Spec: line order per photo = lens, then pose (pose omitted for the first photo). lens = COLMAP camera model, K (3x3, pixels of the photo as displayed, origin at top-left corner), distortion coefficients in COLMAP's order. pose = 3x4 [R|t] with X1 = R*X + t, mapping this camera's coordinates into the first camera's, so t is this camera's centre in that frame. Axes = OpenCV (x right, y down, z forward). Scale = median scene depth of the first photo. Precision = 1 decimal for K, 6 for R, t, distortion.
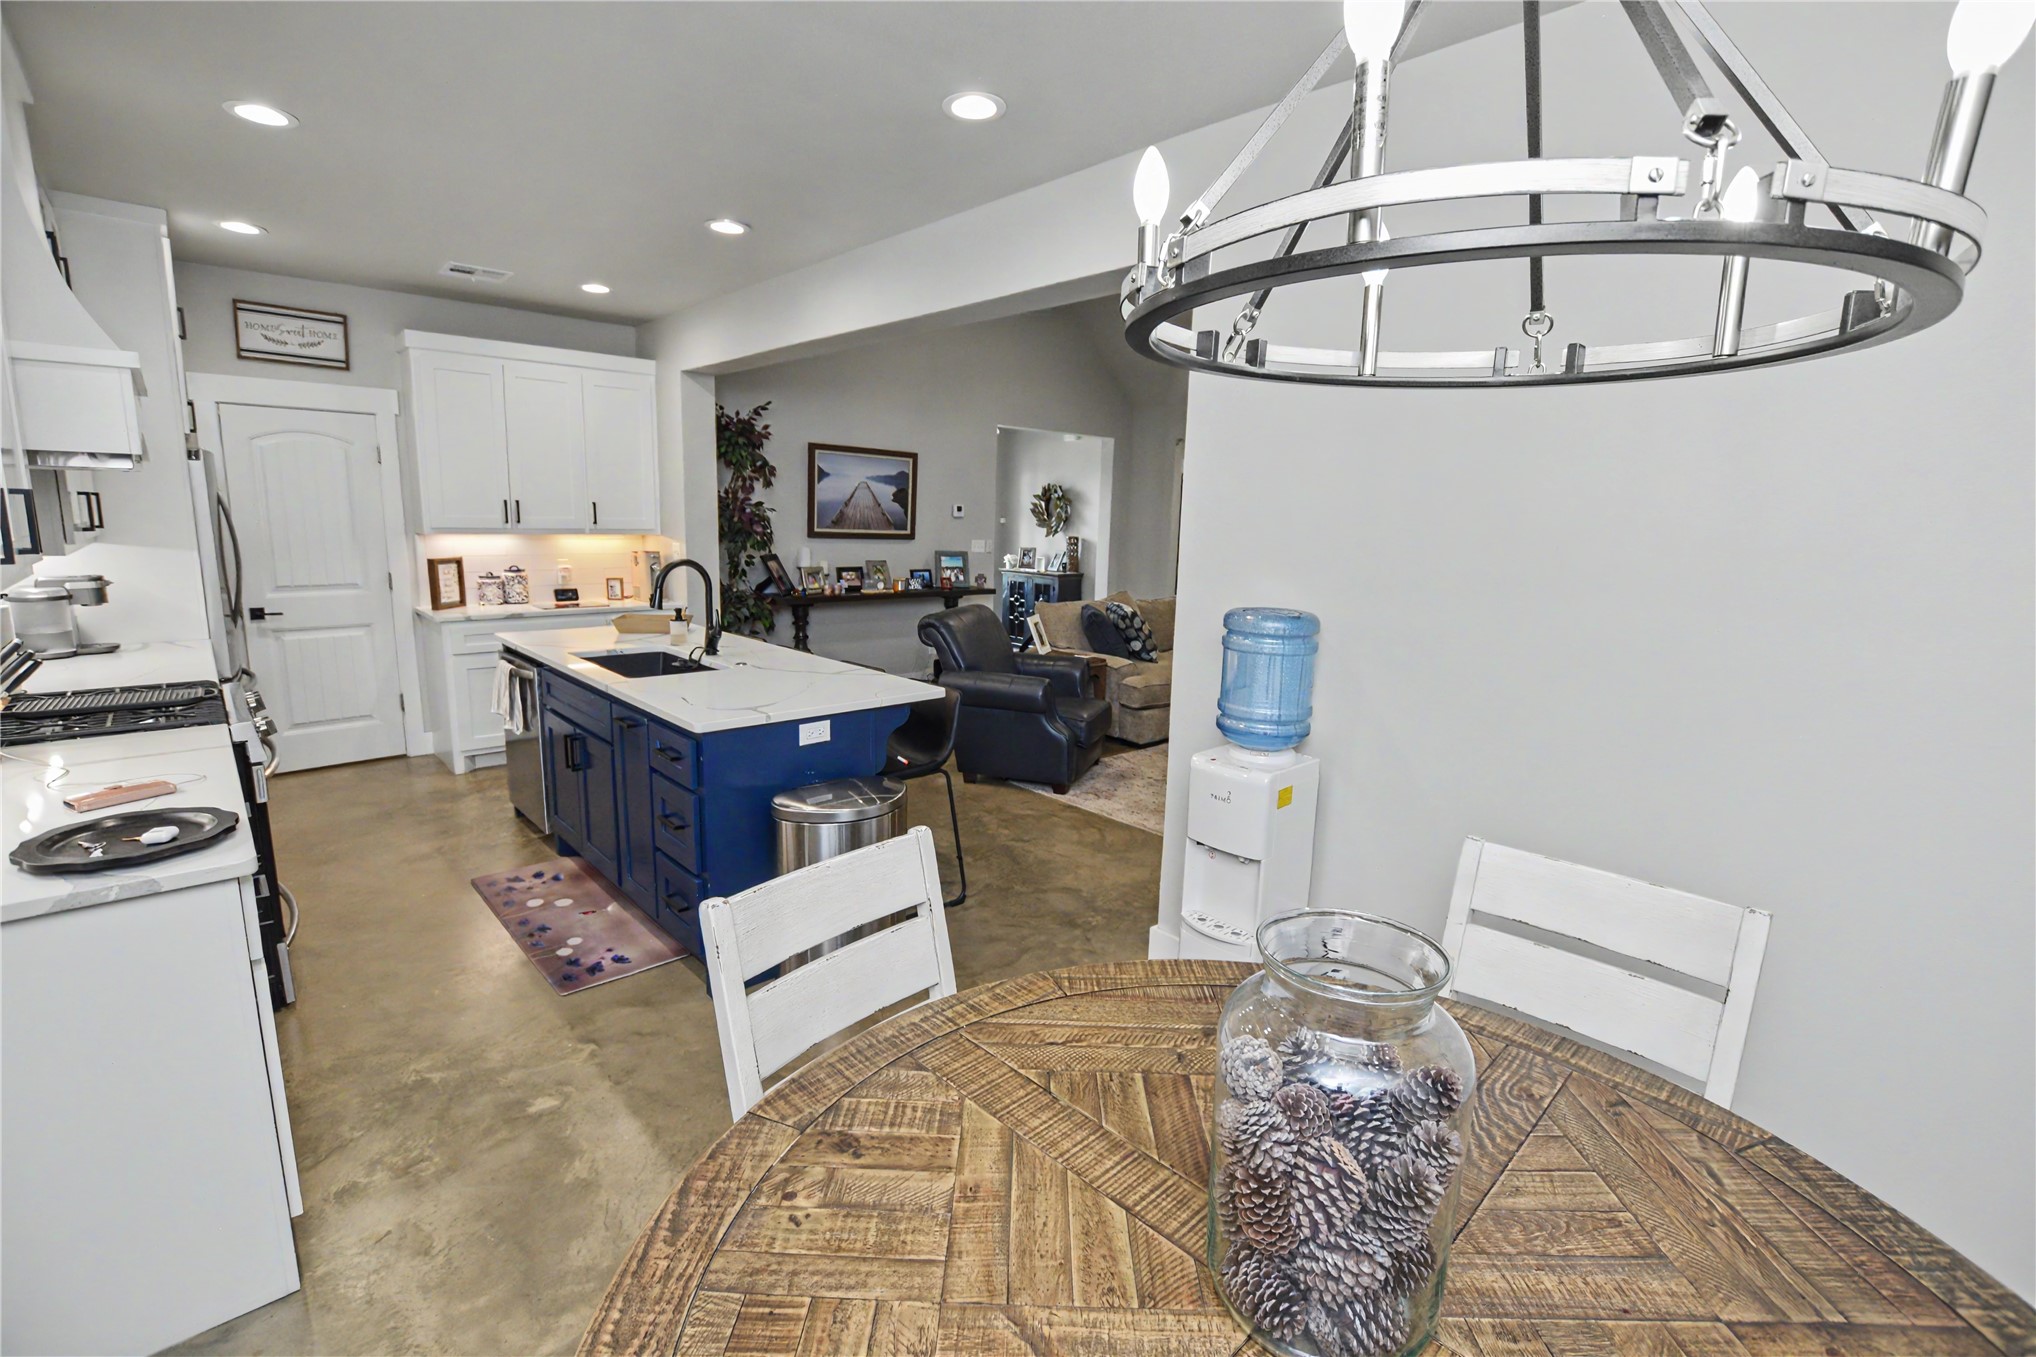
lens RADIAL K [[899.8, 0, 1018.8], [0, 899.8, 674.4], [0, 0, 1]] dist [-0.034735, 0.005666]
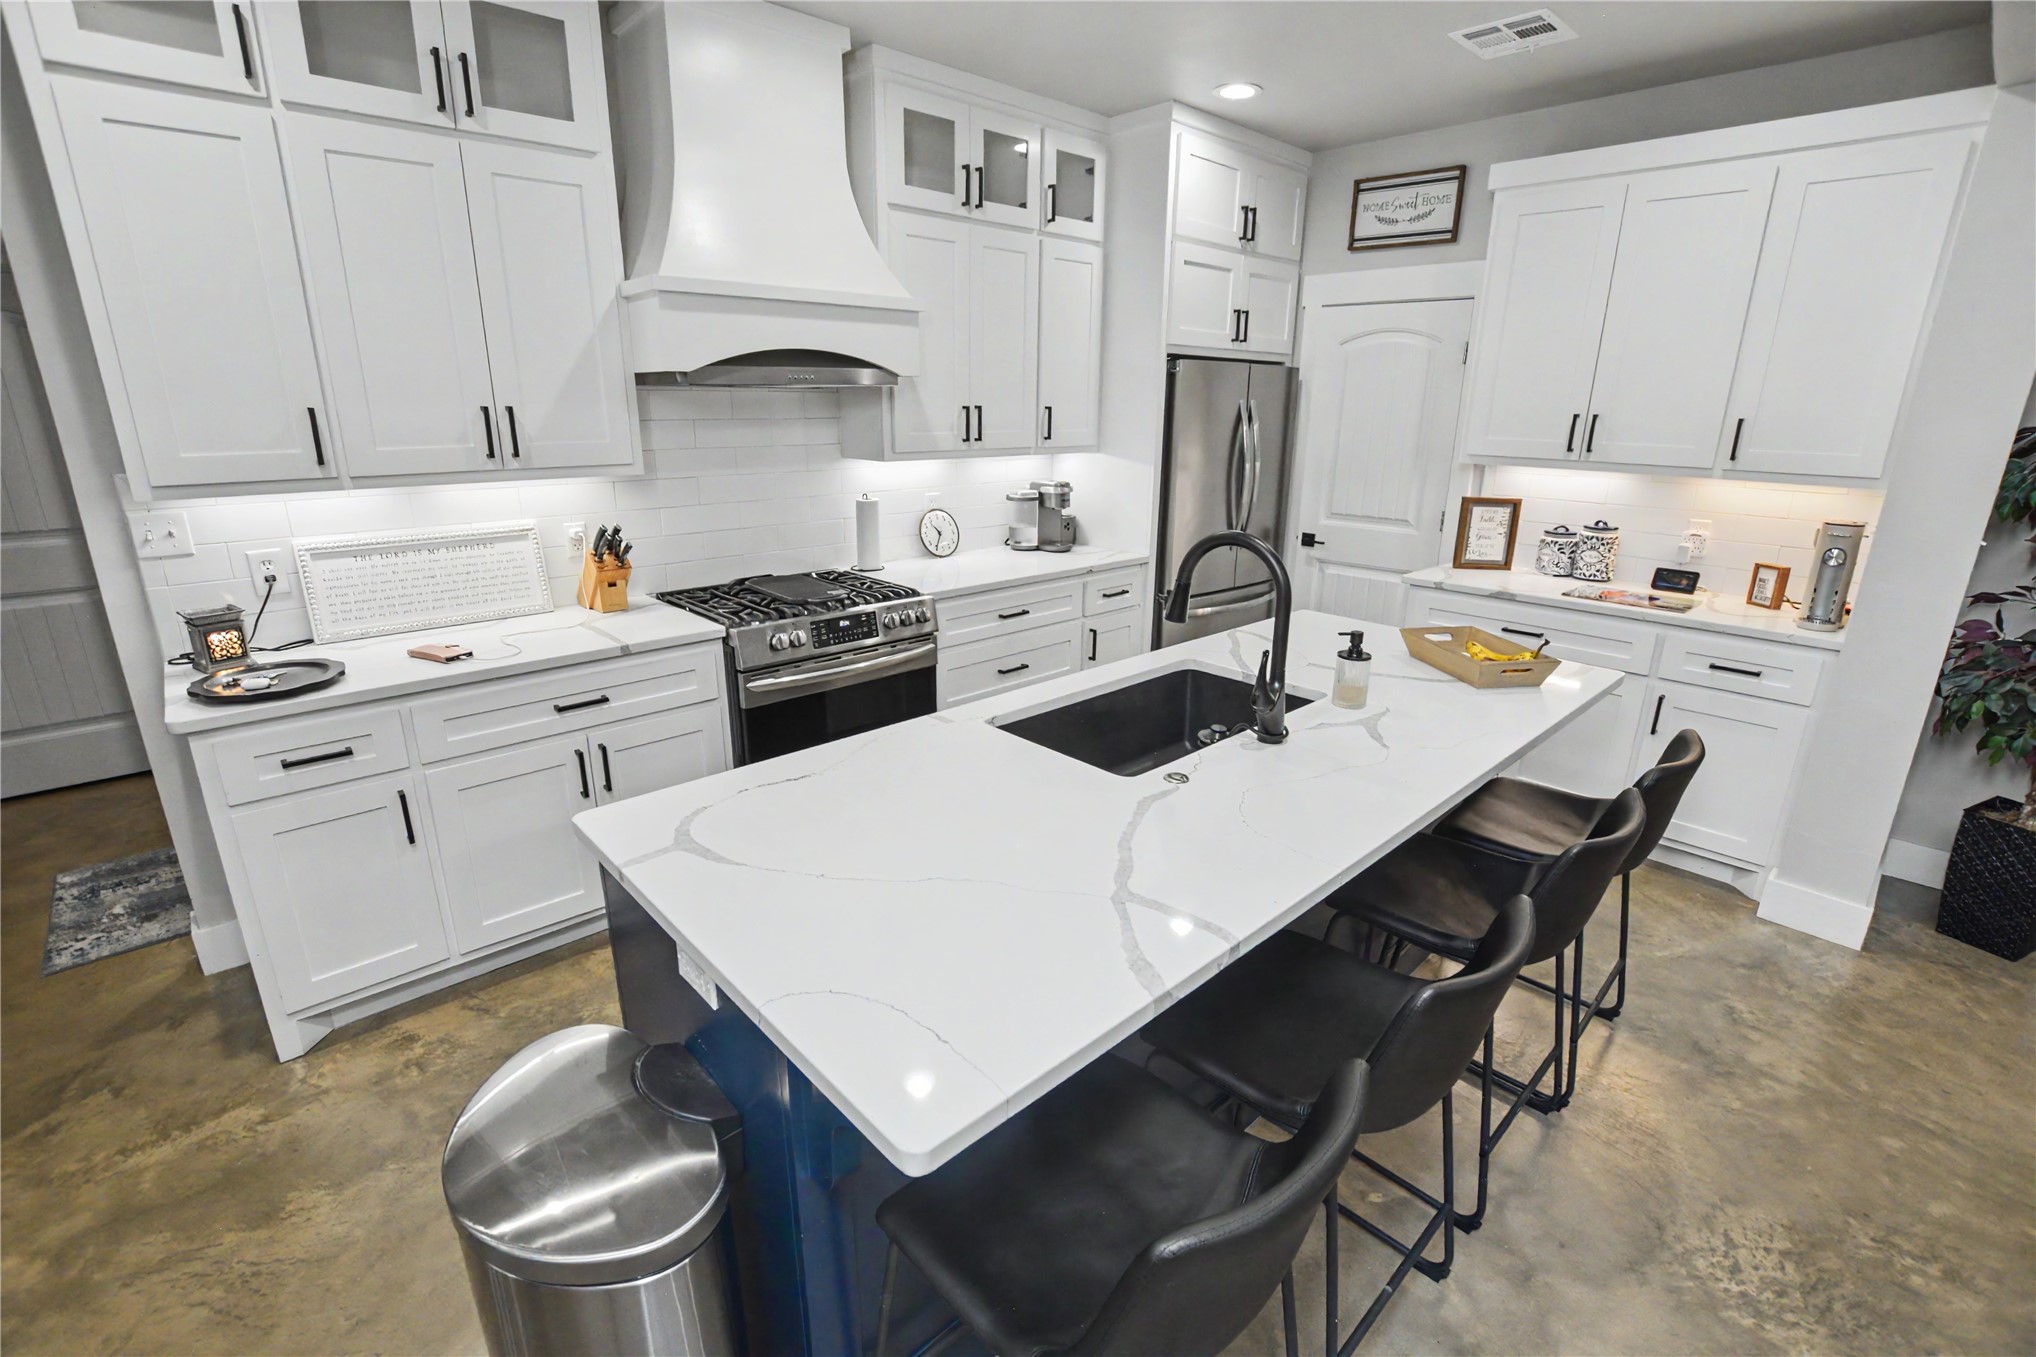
lens RADIAL K [[899.8, 0, 1018.8], [0, 899.8, 674.4], [0, 0, 1]] dist [-0.034735, 0.005666]
pose [[-0.002851, 0.265532, -0.964098, 0.072841], [-0.185304, 0.947264, 0.261444, -0.109248], [0.982677, 0.179396, 0.046503, 0.597391]]
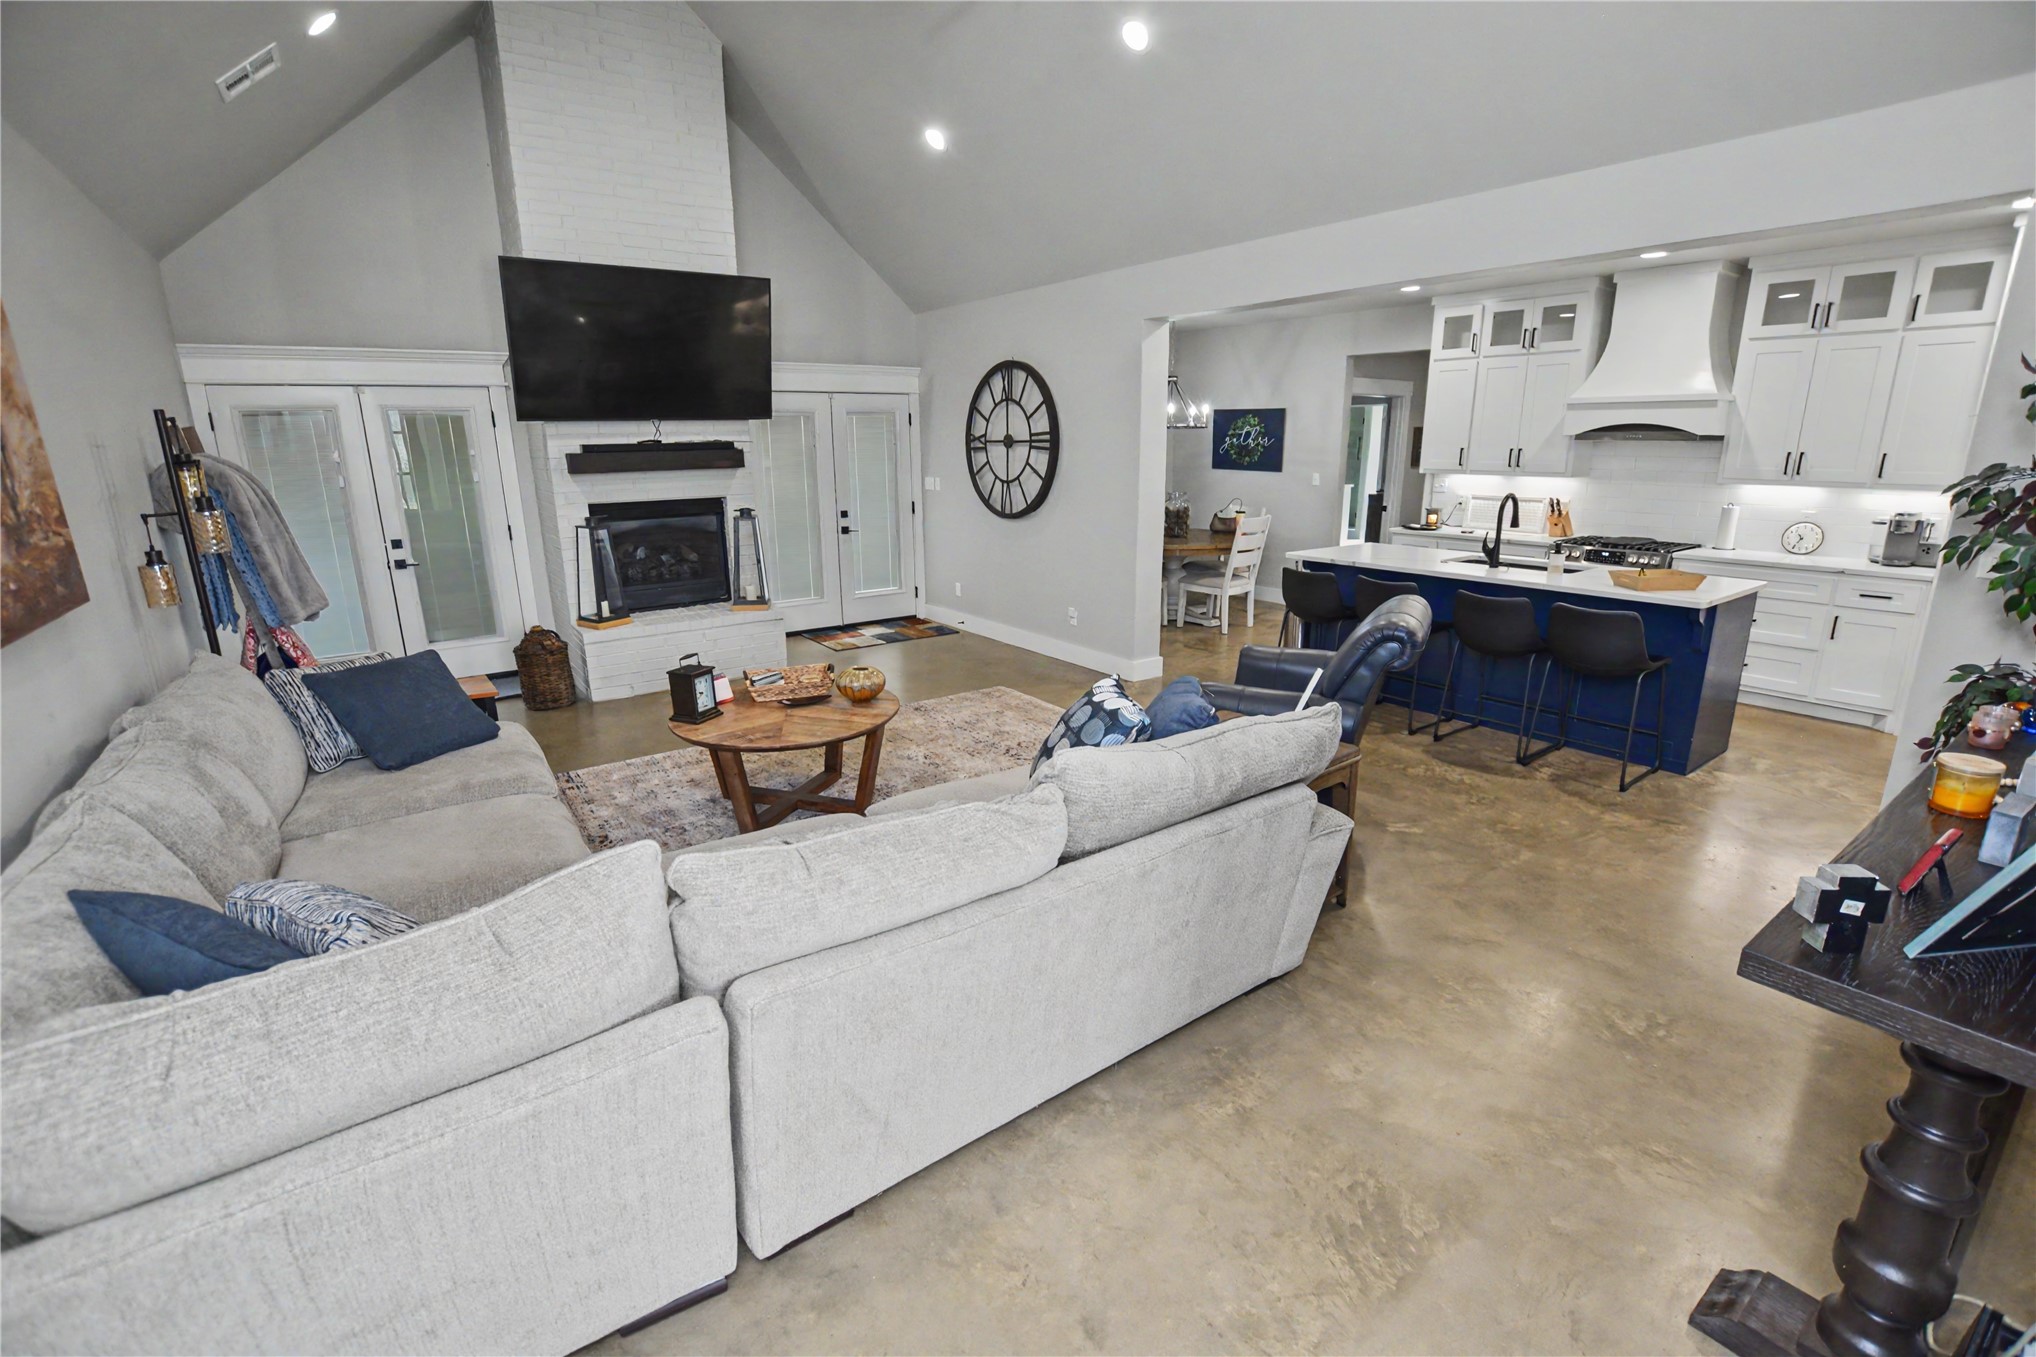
lens RADIAL K [[899.8, 0, 1018.8], [0, 899.8, 674.4], [0, 0, 1]] dist [-0.034735, 0.005666]
pose [[-0.991862, -0.051020, 0.116645, 0.133363], [0.003008, 0.906546, 0.422095, -0.308203], [-0.127279, 0.419011, -0.899016, 1.653544]]
